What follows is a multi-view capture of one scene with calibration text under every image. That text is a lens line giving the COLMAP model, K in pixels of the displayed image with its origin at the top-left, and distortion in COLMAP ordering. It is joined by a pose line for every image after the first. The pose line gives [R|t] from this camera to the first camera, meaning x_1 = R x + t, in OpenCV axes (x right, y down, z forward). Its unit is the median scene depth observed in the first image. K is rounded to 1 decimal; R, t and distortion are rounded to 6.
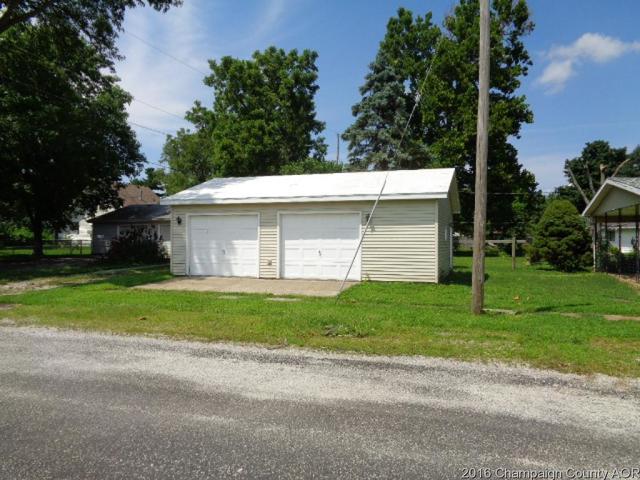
lens RADIAL K [[480.3, 0, 320.0], [0, 480.3, 240.0], [0, 0, 1]] dist [0.001967, 0.004265]
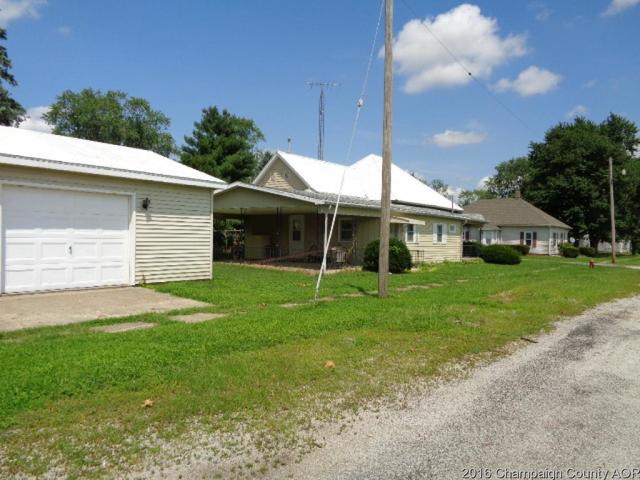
lens RADIAL K [[484.9, 0, 320.1], [0, 484.9, 257.4], [0, 0, 1]] dist [0.000347, 0.001567]
pose [[0.318854, -0.037121, 0.947077, -0.179725], [-0.020293, 0.998736, 0.045978, -0.000062], [-0.947586, -0.033879, 0.317698, 0.152376]]
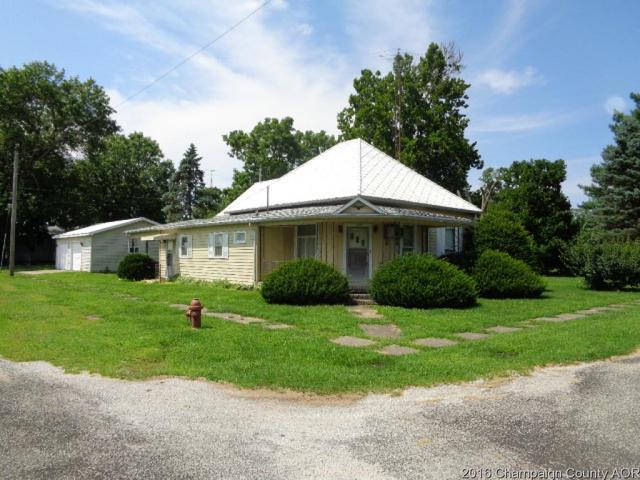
lens RADIAL K [[480.3, 0, 320.0], [0, 480.3, 240.0], [0, 0, 1]] dist [0.001967, 0.004265]
pose [[0.874608, -0.018313, -0.484485, 0.712393], [0.001600, 0.999390, -0.034888, 0.005676], [0.484828, 0.029738, 0.874104, -0.145600]]
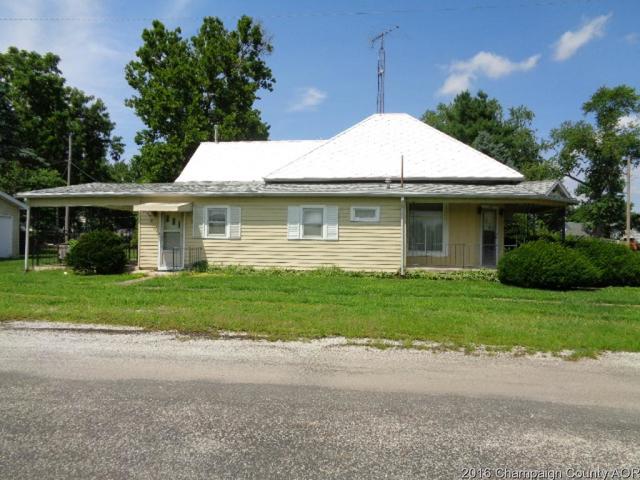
lens RADIAL K [[480.3, 0, 320.0], [0, 480.3, 240.0], [0, 0, 1]] dist [0.001967, 0.004265]
pose [[0.982028, 0.006449, 0.188624, 0.351439], [-0.006622, 0.999978, 0.000289, 0.007029], [-0.188618, -0.001533, 0.982049, -0.138675]]
